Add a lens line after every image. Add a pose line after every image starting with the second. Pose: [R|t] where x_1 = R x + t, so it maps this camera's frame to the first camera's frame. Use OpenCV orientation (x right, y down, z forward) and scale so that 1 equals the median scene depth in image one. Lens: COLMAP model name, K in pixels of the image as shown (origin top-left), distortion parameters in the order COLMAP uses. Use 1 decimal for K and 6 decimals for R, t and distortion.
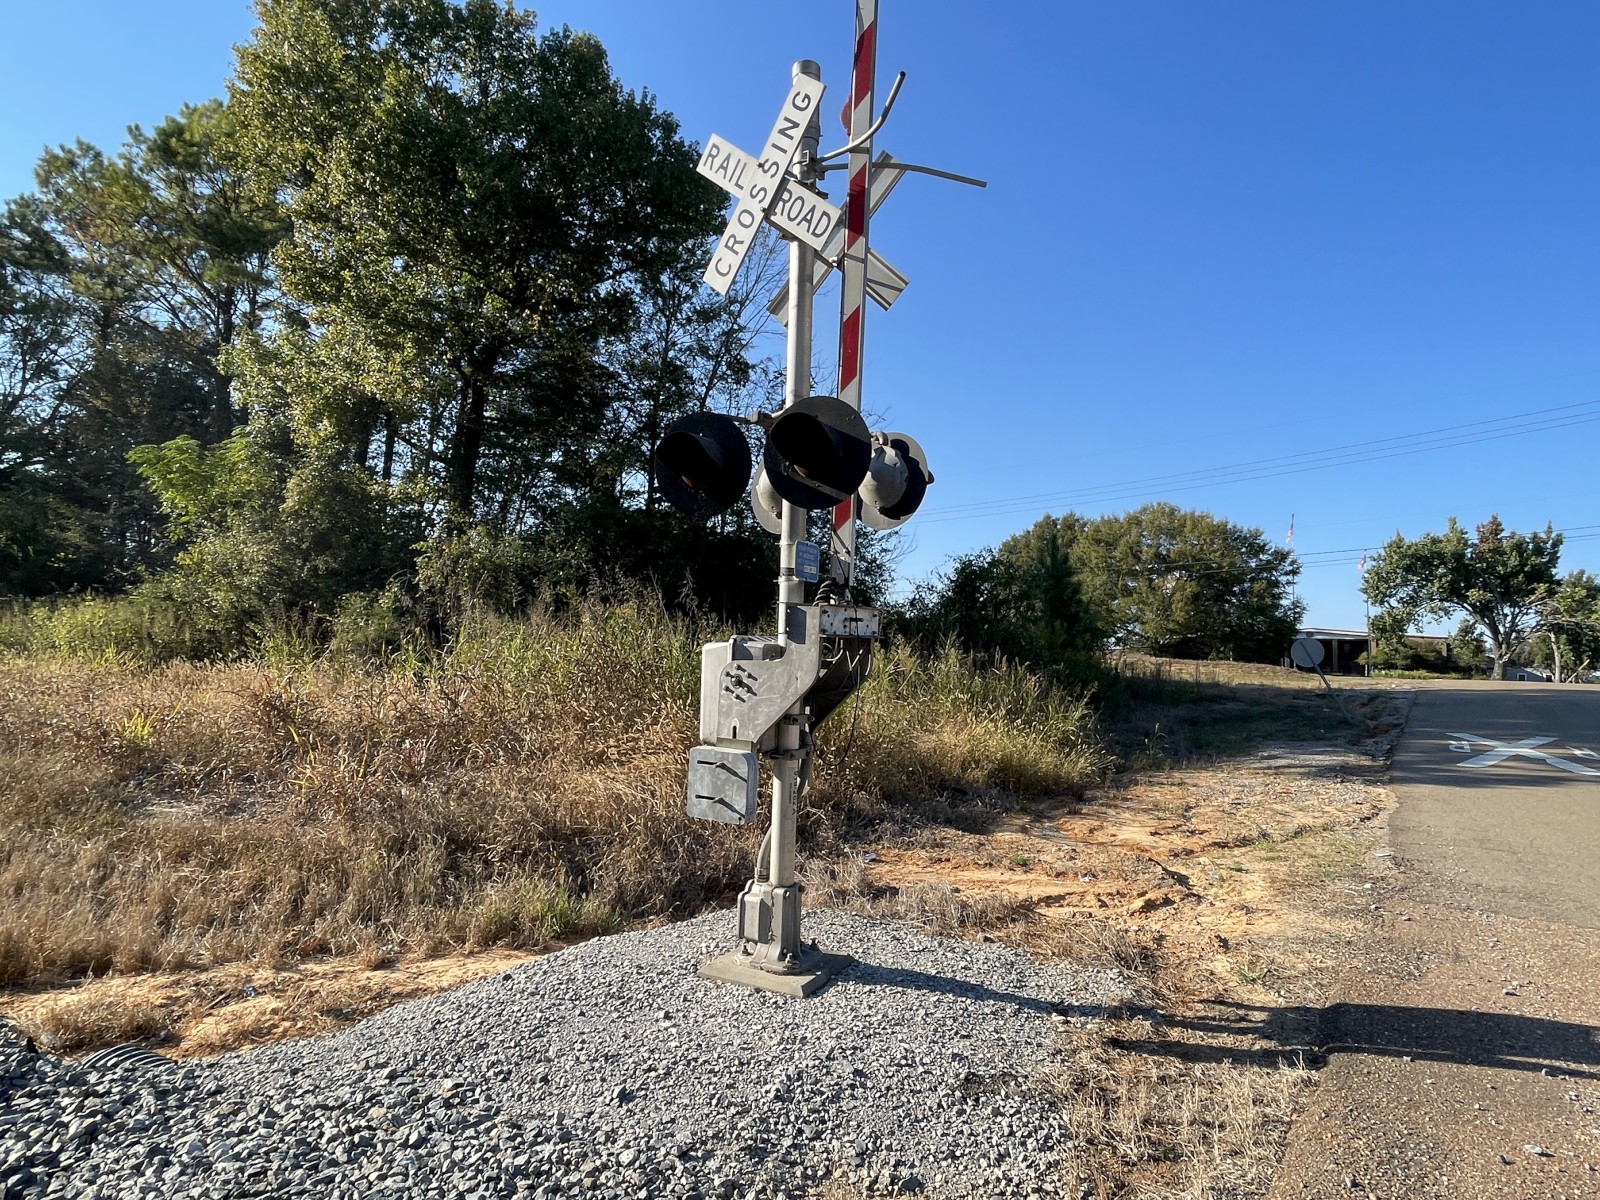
lens RADIAL K [[915.6, 0, 800.0], [0, 915.6, 600.0], [0, 0, 1]] dist [-0.000886, 0.000242]
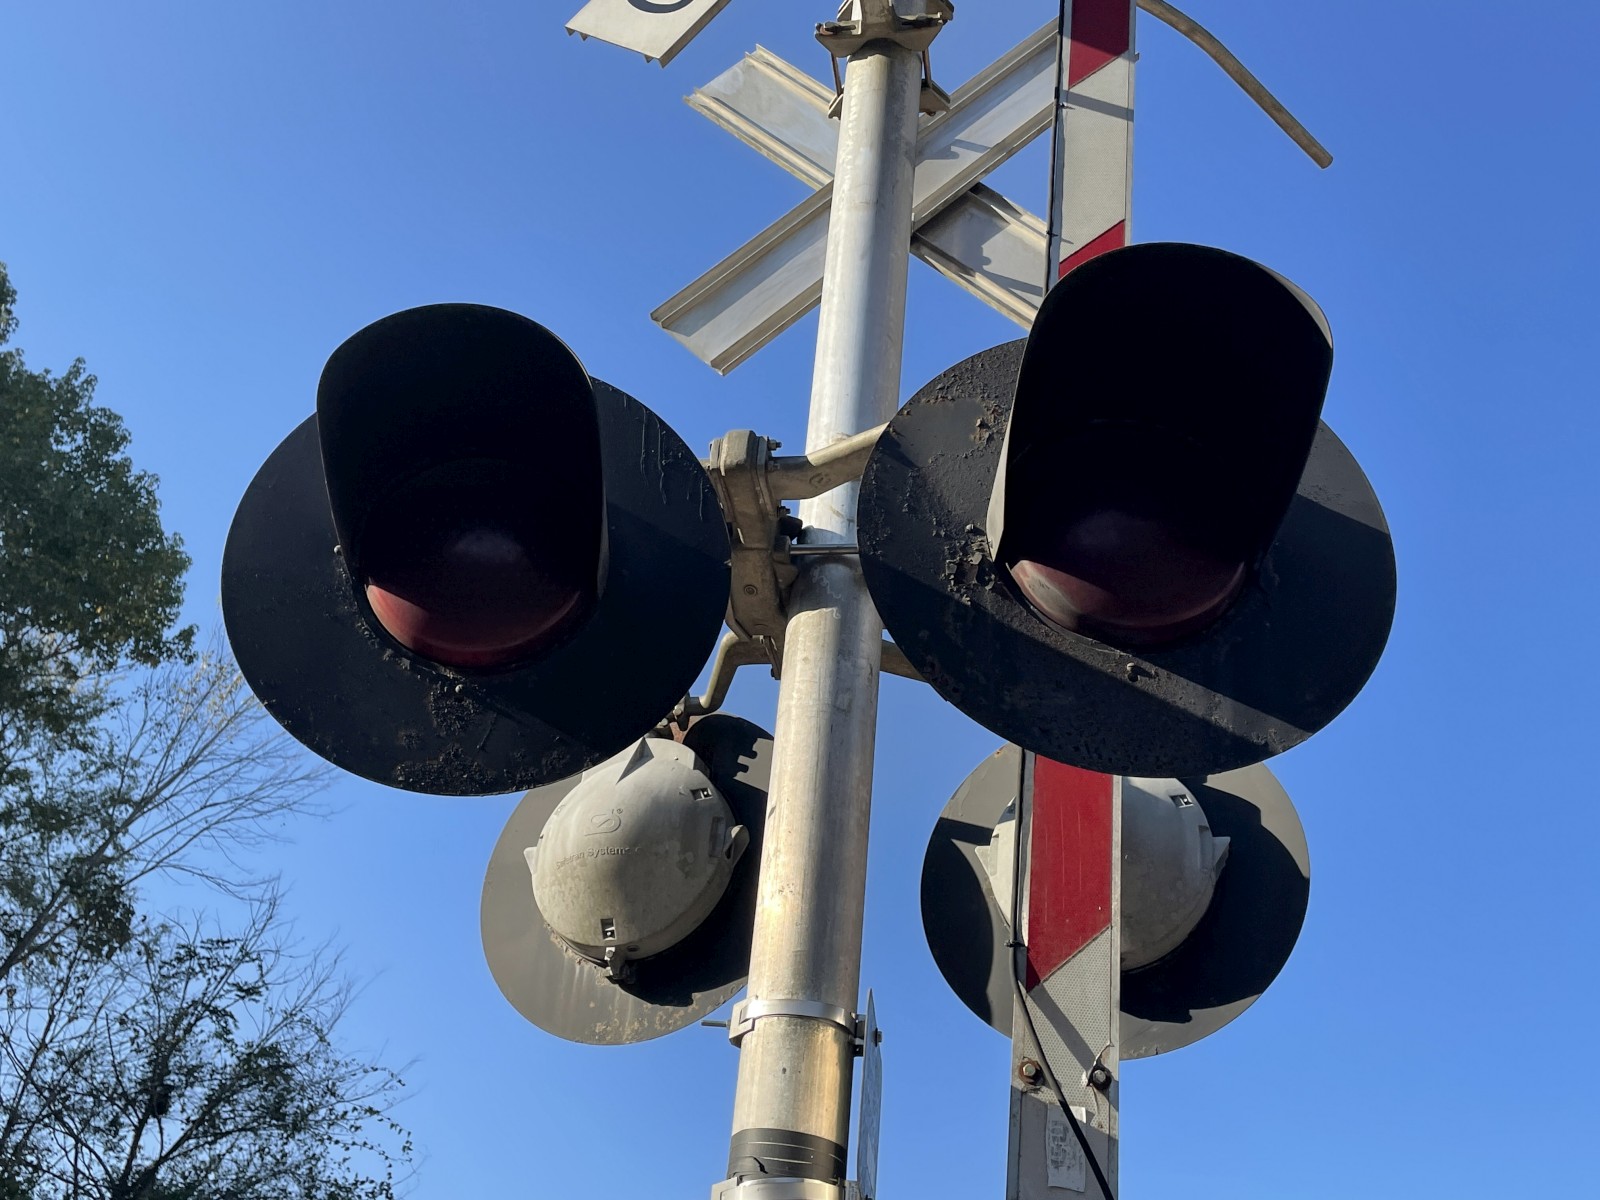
lens RADIAL K [[1631.4, 0, 800.0], [0, 1631.4, 600.0], [0, 0, 1]] dist [0.173898, -0.399736]
pose [[0.922460, 0.254532, 0.290313, -0.131039], [-0.074171, 0.854745, -0.513722, 0.046368], [-0.378902, 0.452355, 0.807347, 0.599200]]
